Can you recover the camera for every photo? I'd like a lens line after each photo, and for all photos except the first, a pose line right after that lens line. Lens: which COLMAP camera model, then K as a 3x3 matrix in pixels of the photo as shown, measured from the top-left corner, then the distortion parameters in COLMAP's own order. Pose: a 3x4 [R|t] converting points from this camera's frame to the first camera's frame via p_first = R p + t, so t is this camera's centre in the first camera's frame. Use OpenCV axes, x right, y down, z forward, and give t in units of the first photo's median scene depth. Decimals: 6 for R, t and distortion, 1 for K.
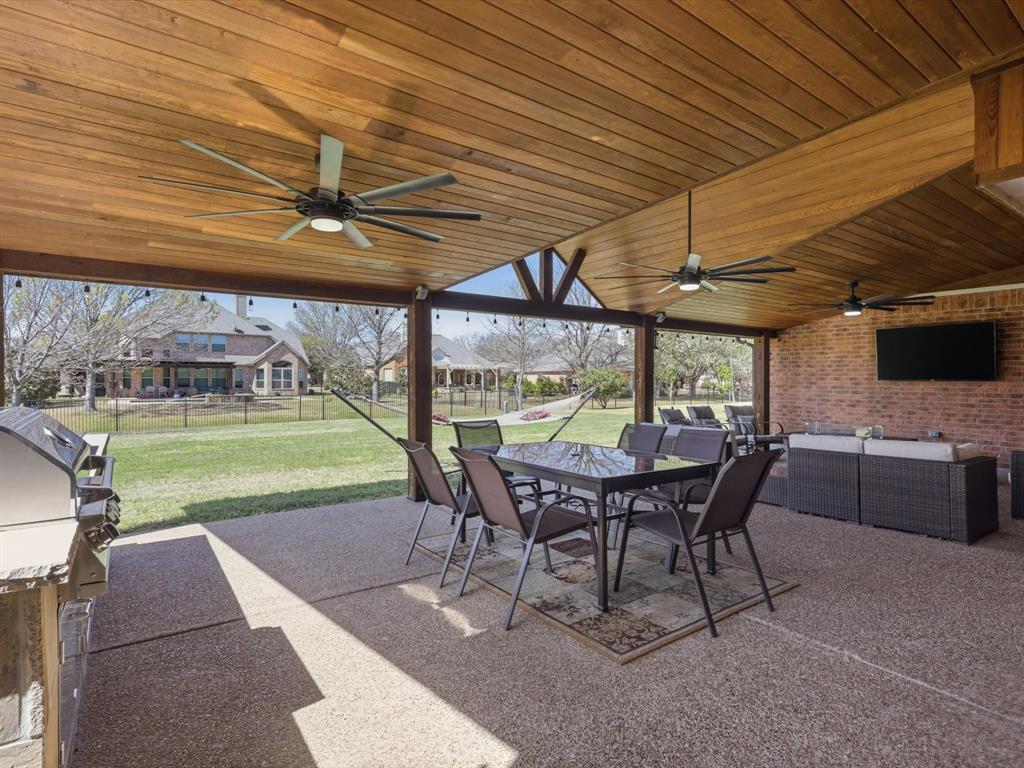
lens RADIAL K [[539.8, 0, 515.1], [0, 539.8, 380.7], [0, 0, 1]] dist [0.000783, 0.003252]
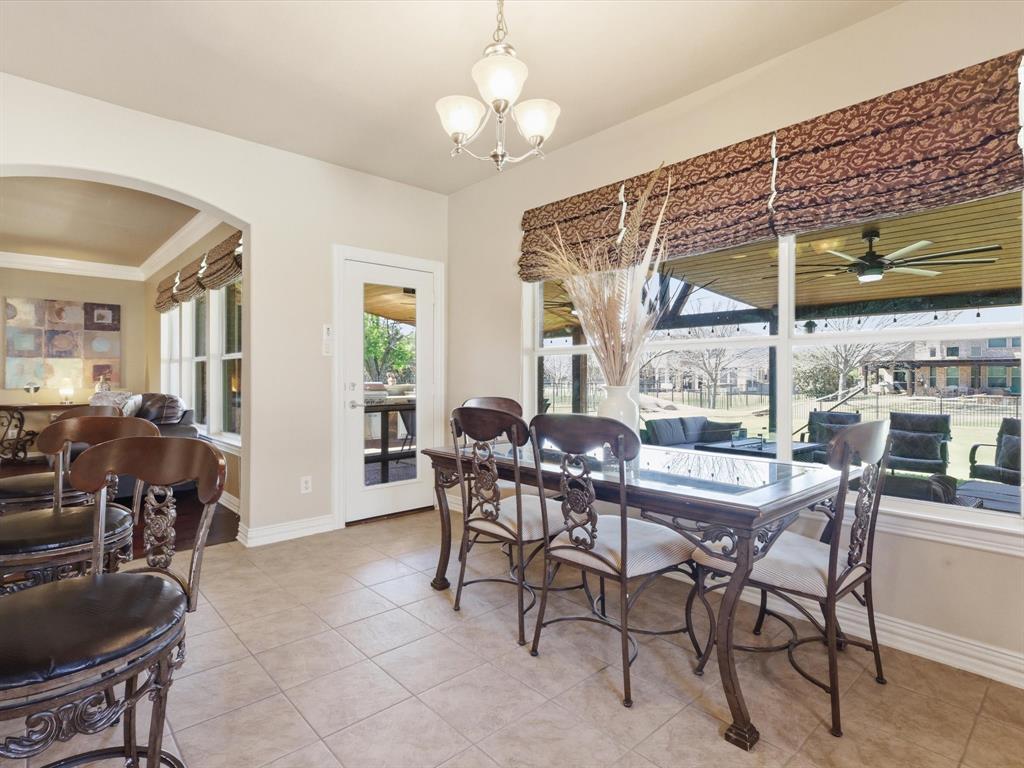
lens RADIAL K [[539.8, 0, 511.7], [0, 539.8, 379.9], [0, 0, 1]] dist [0.000783, 0.003252]
pose [[0.117425, 0.002471, -0.993079, 0.209696], [-0.002670, 0.999994, 0.002173, -0.000235], [0.993078, 0.002396, 0.117431, 0.083930]]
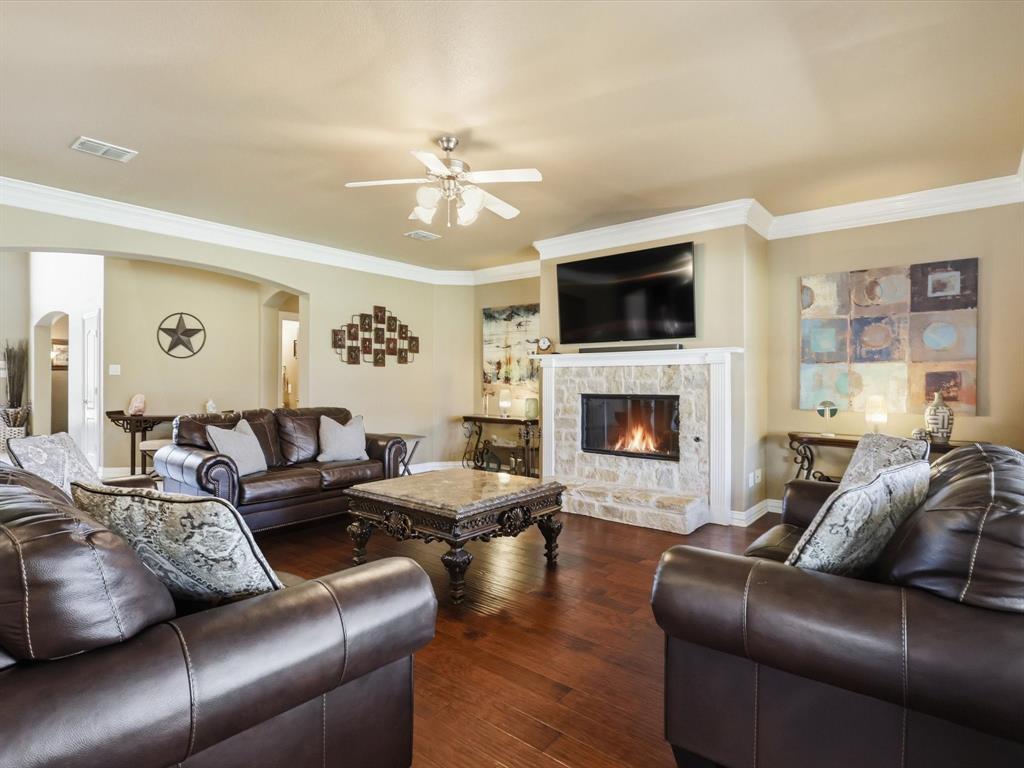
lens RADIAL K [[539.8, 0, 511.5], [0, 539.8, 377.1], [0, 0, 1]] dist [0.000783, 0.003252]
pose [[-0.967985, -0.009656, -0.250822, 0.115638], [-0.007884, 0.999936, -0.008068, -0.002144], [0.250884, -0.005832, -0.968000, 0.045674]]
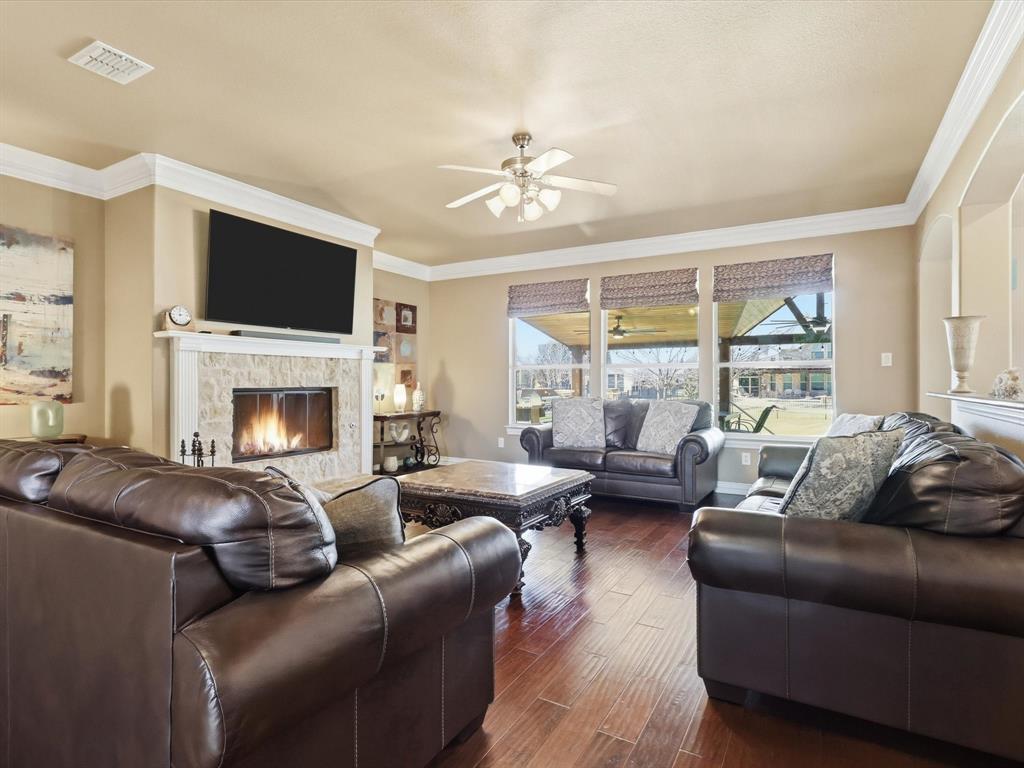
lens RADIAL K [[539.8, 0, 518.3], [0, 539.8, 381.3], [0, 0, 1]] dist [0.000783, 0.003252]
pose [[0.418648, -0.006251, -0.908127, 0.180425], [0.000759, 0.999978, -0.006534, 0.000094], [0.908148, 0.002047, 0.418644, -0.070135]]
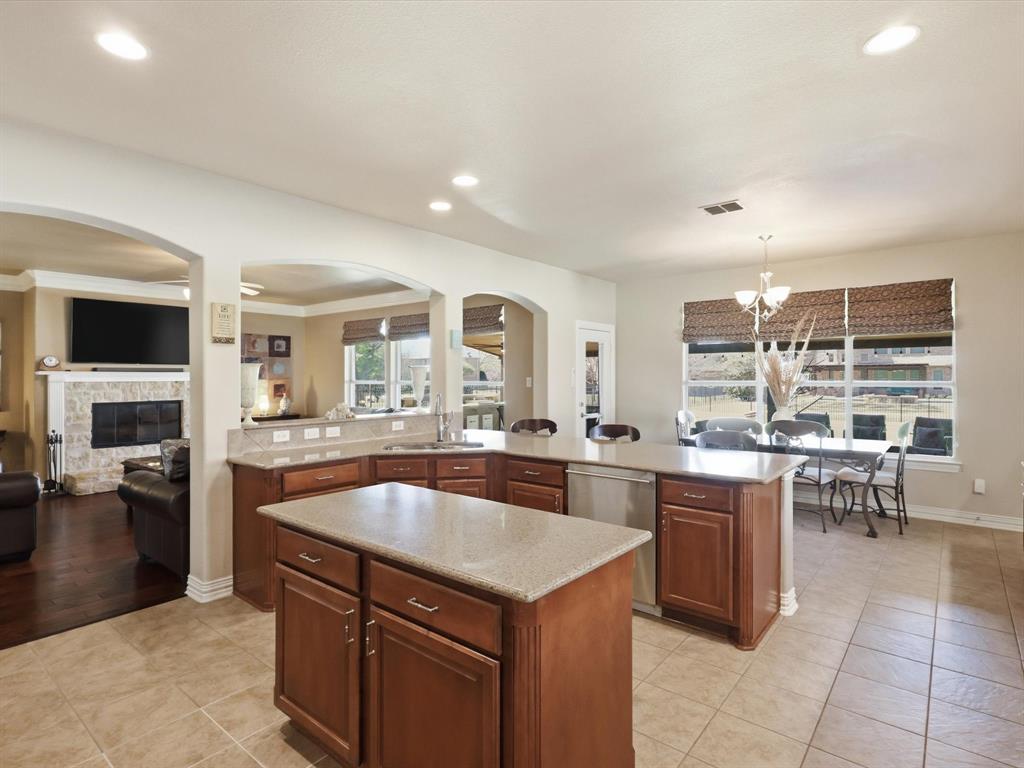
lens RADIAL K [[539.8, 0, 515.9], [0, 539.8, 379.6], [0, 0, 1]] dist [0.000783, 0.003252]
pose [[0.261906, -0.001207, -0.965093, 0.260667], [0.002134, 0.999997, -0.000672, -0.006097], [0.965091, -0.001884, 0.261907, 0.005387]]
